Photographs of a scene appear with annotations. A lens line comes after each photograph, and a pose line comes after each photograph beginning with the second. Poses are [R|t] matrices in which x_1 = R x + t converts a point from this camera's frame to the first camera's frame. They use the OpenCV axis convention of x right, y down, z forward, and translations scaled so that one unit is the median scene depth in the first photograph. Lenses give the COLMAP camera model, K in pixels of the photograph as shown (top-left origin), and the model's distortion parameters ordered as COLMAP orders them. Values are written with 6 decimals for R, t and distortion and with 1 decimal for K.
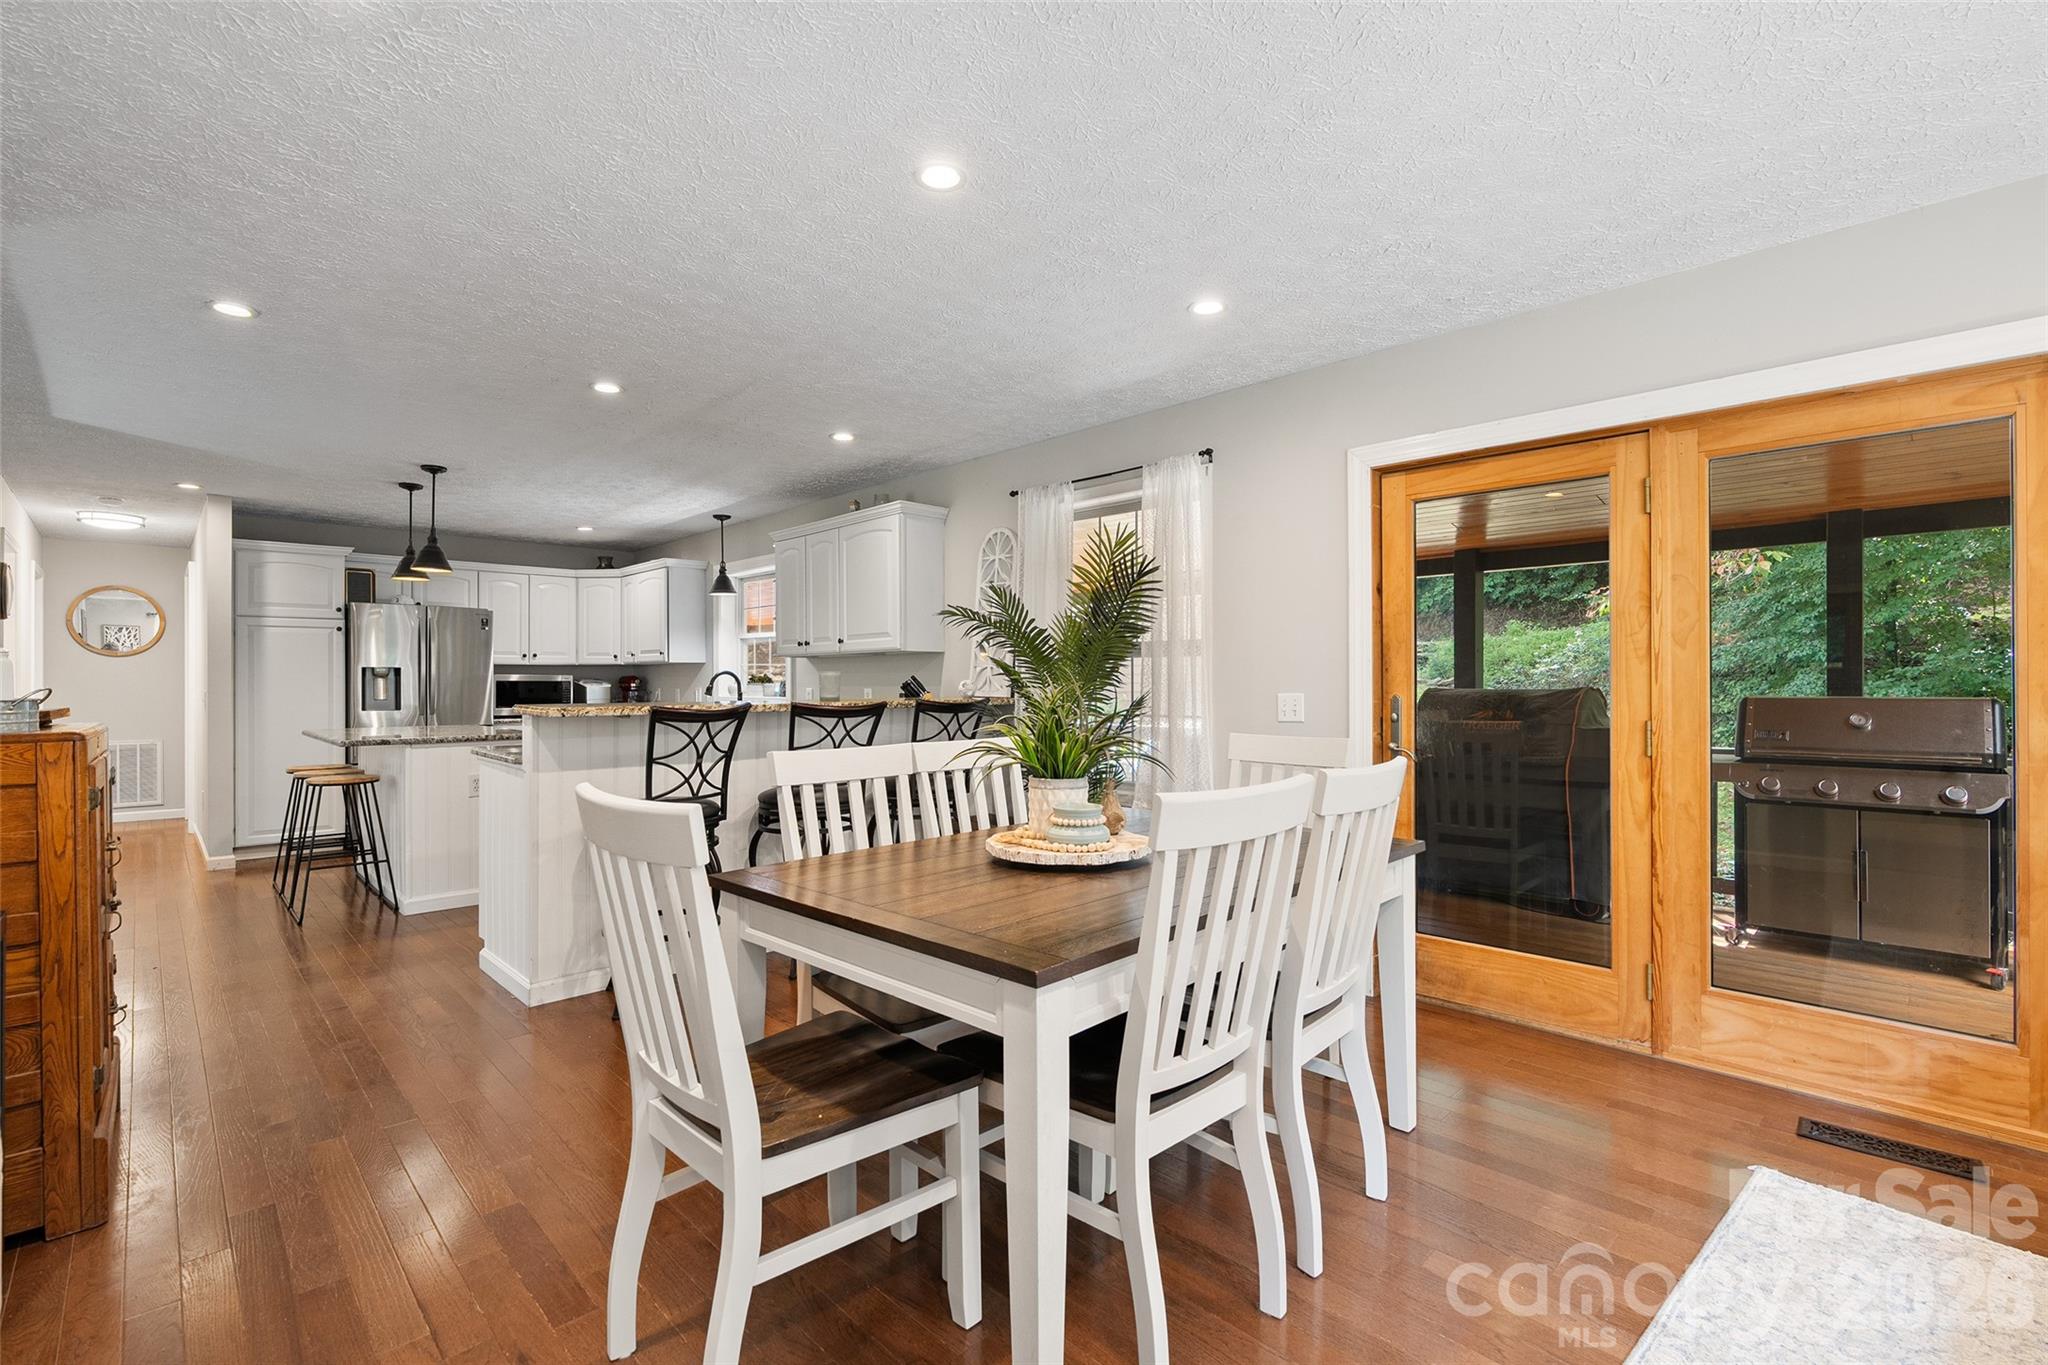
lens RADIAL K [[927.4, 0, 1020.3], [0, 927.4, 673.2], [0, 0, 1]] dist [-0.001311, 0.000837]
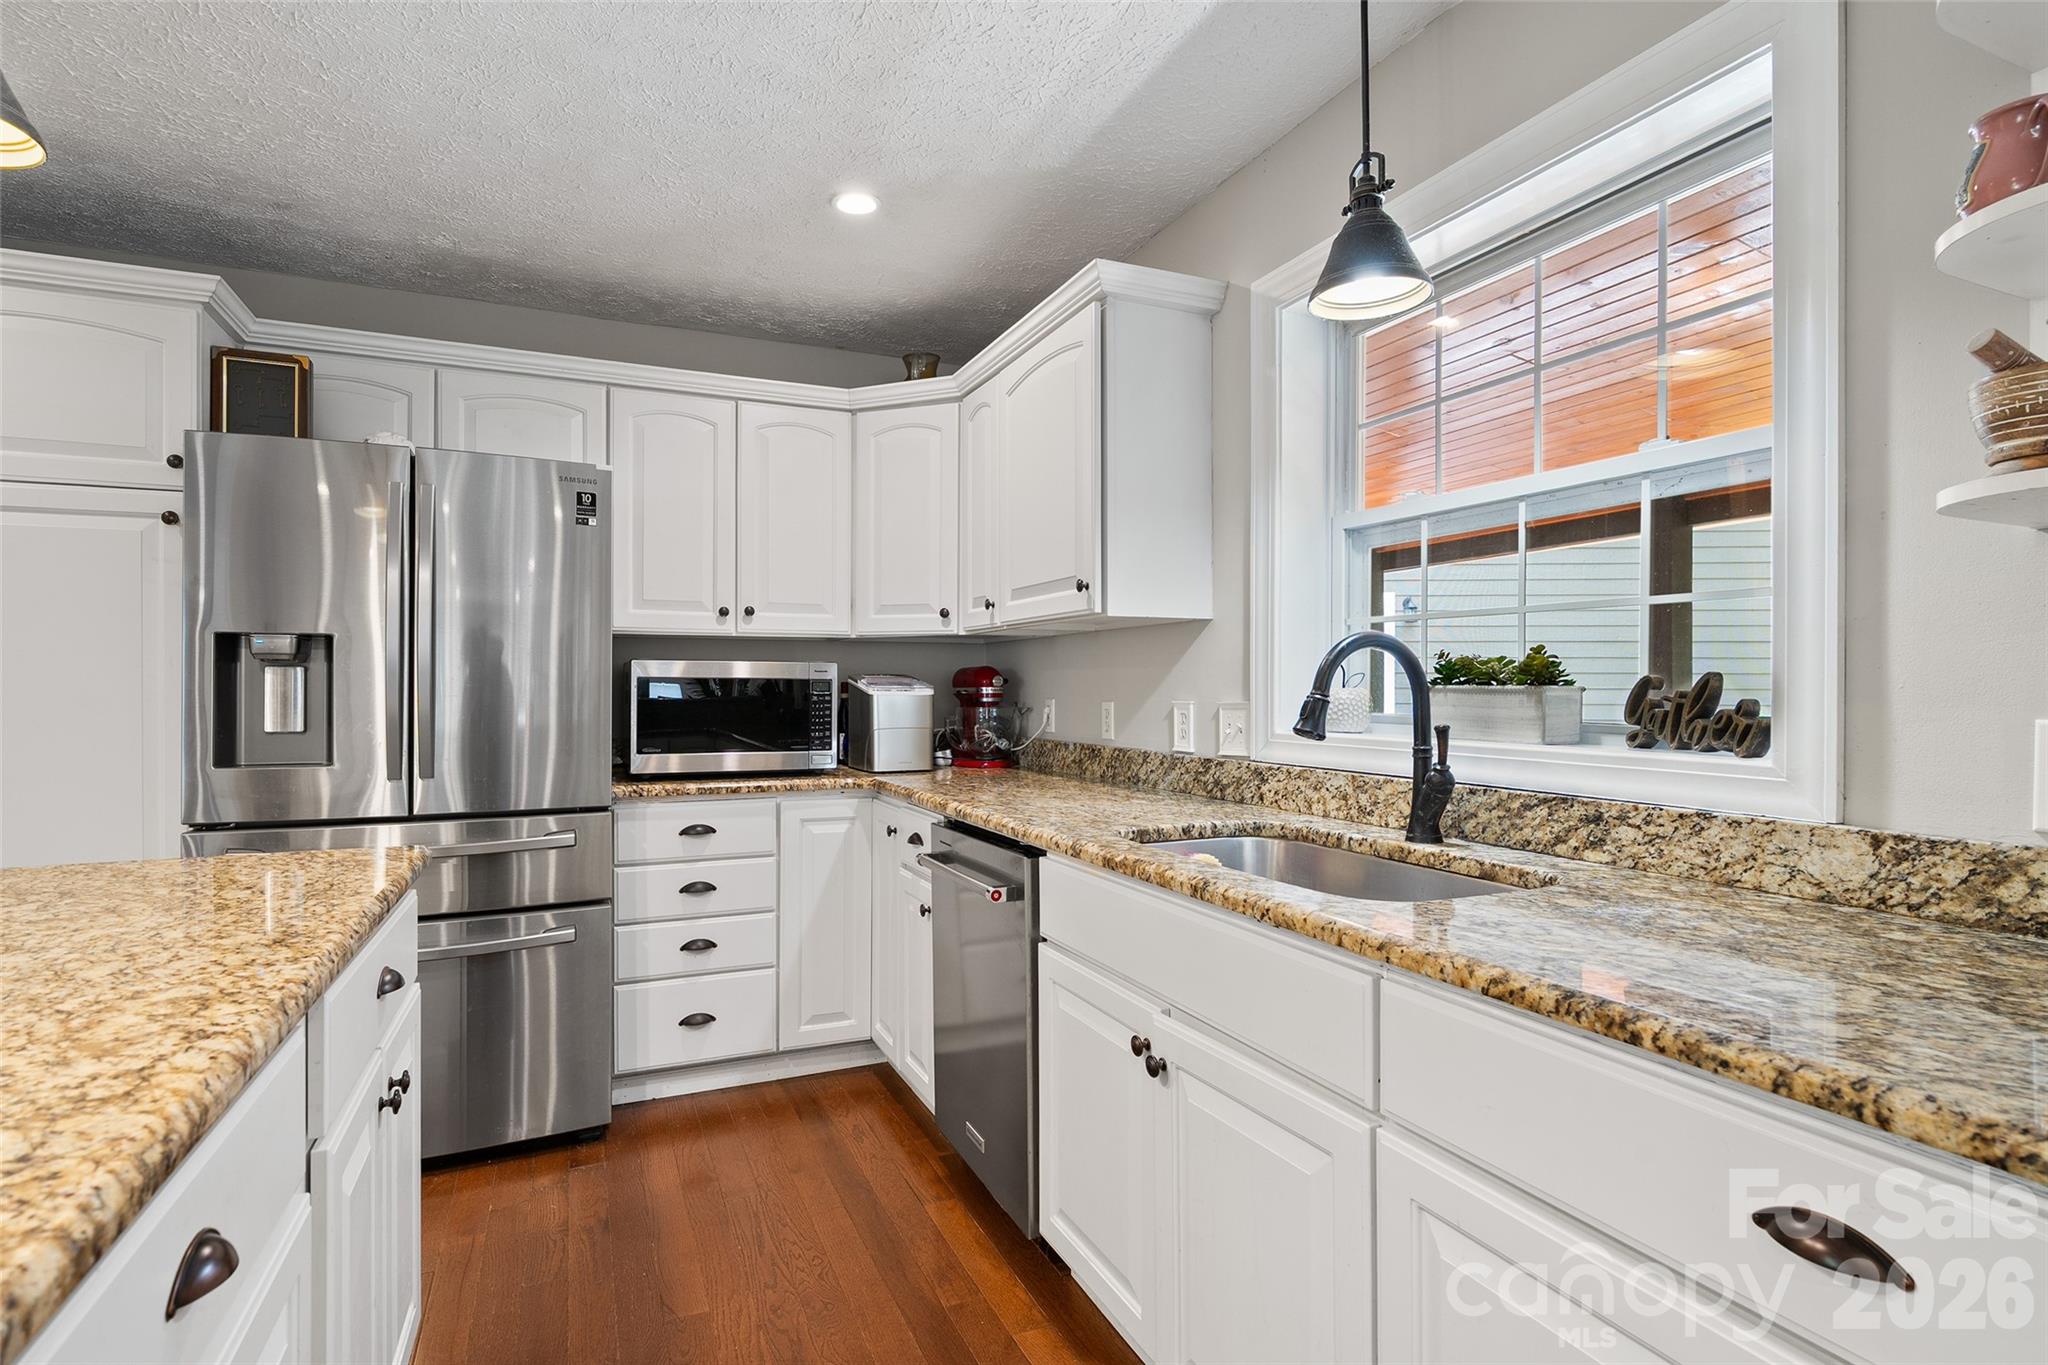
lens RADIAL K [[1013.4, 0, 1026.1], [0, 1013.4, 688.4], [0, 0, 1]] dist [-0.000459, 0.000882]
pose [[0.942592, 0.004160, -0.333920, -0.302948], [-0.000846, 0.999949, 0.010071, 0.008613], [0.333944, -0.009211, 0.942548, 0.704229]]
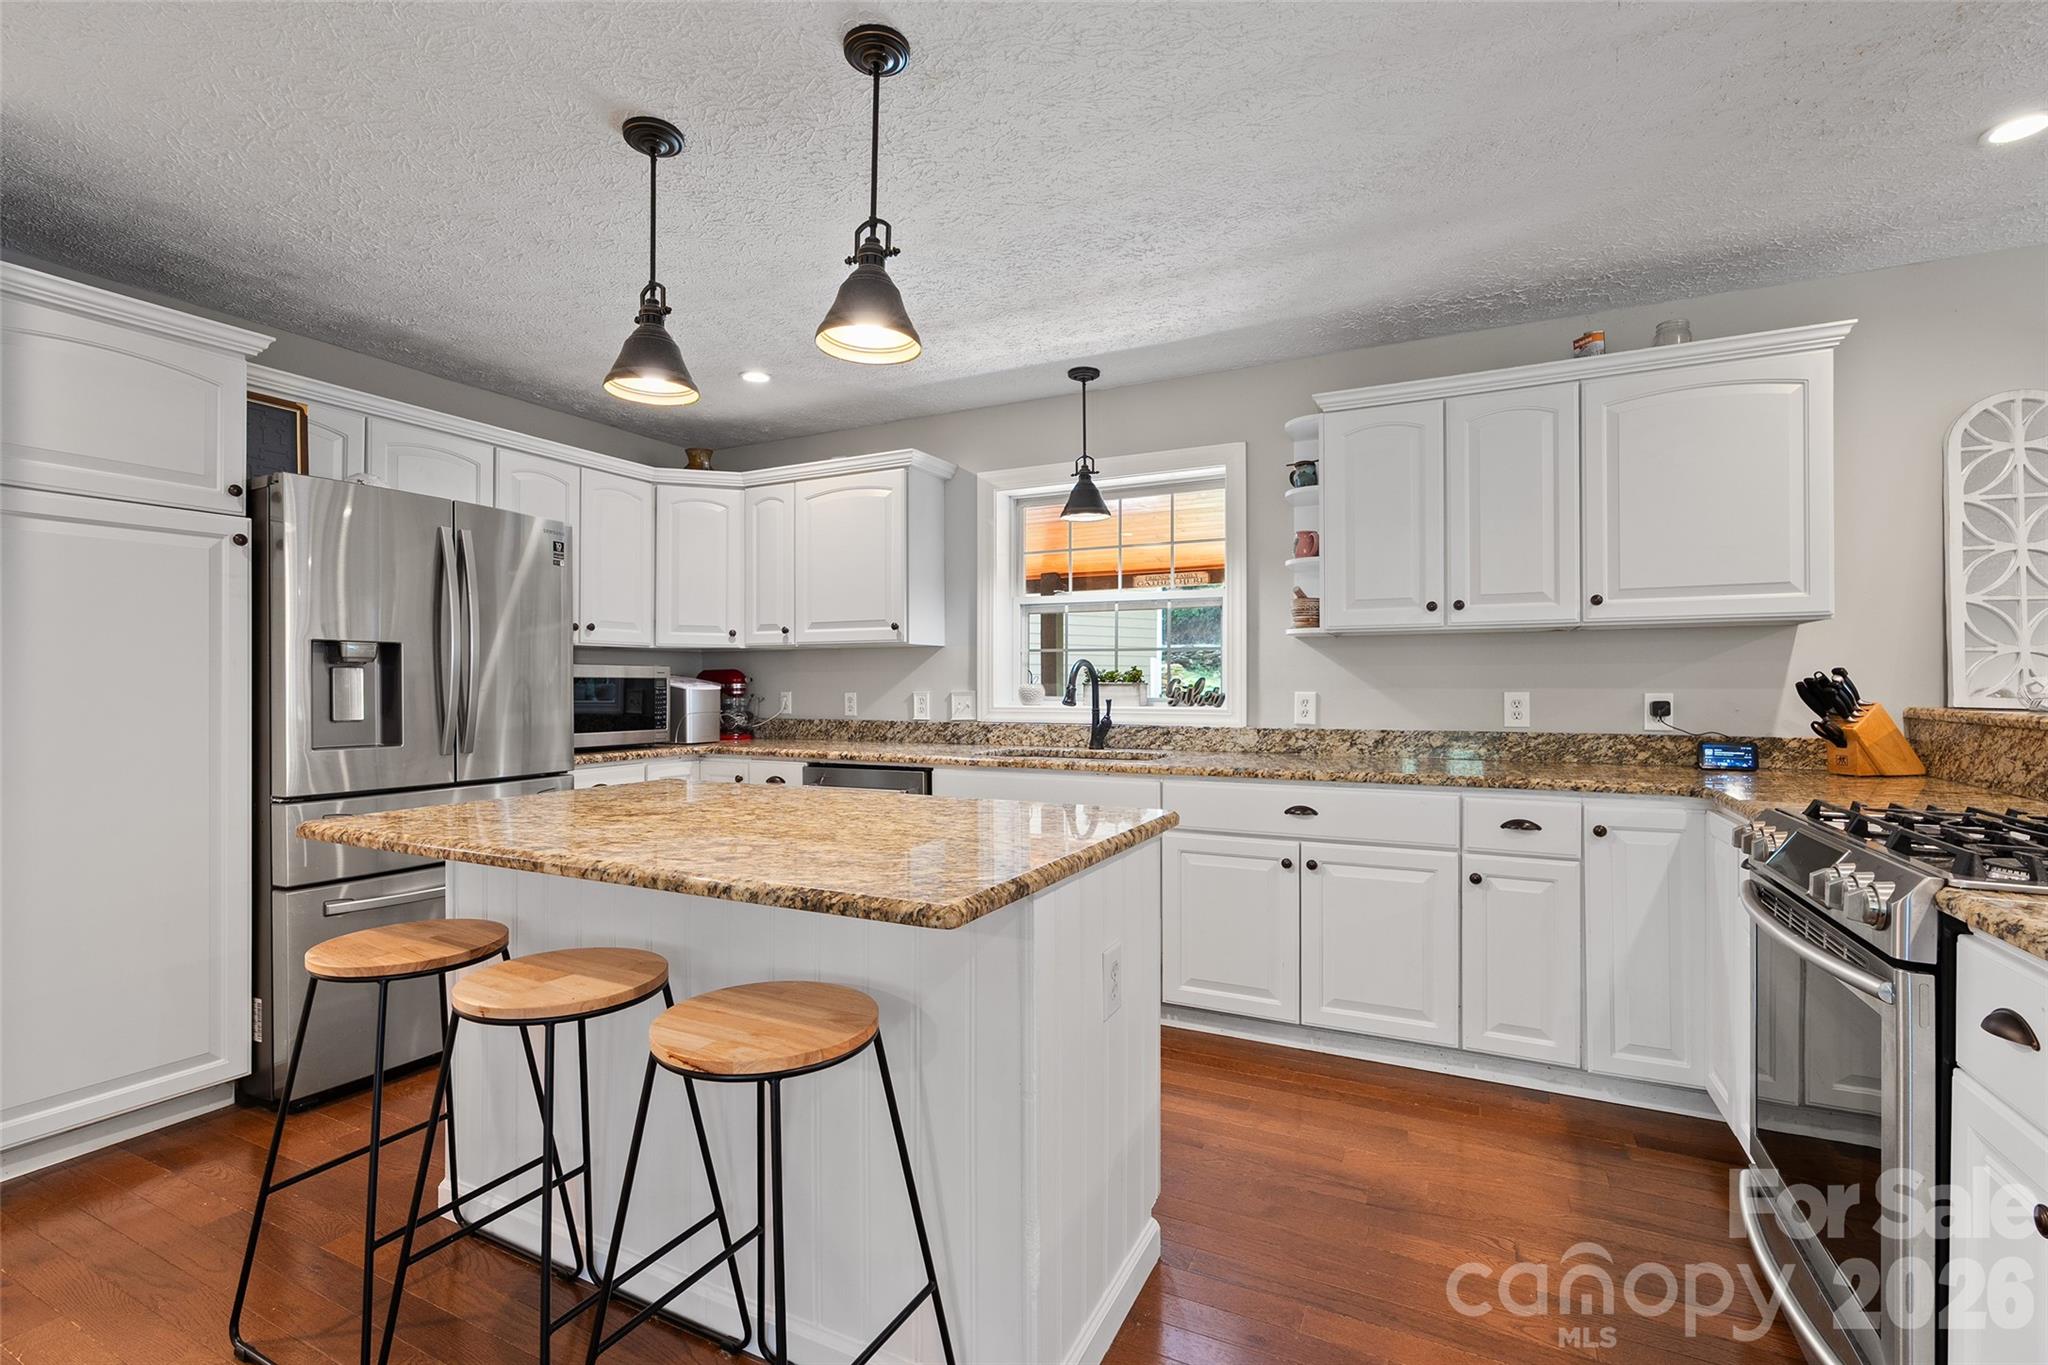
lens RADIAL K [[927.4, 0, 1018.7], [0, 927.4, 690.5], [0, 0, 1]] dist [-0.001311, 0.000837]
pose [[0.938280, 0.000164, 0.345878, -0.521618], [-0.005196, 0.999894, 0.013622, 0.007801], [-0.345839, -0.014578, 0.938181, 0.485526]]
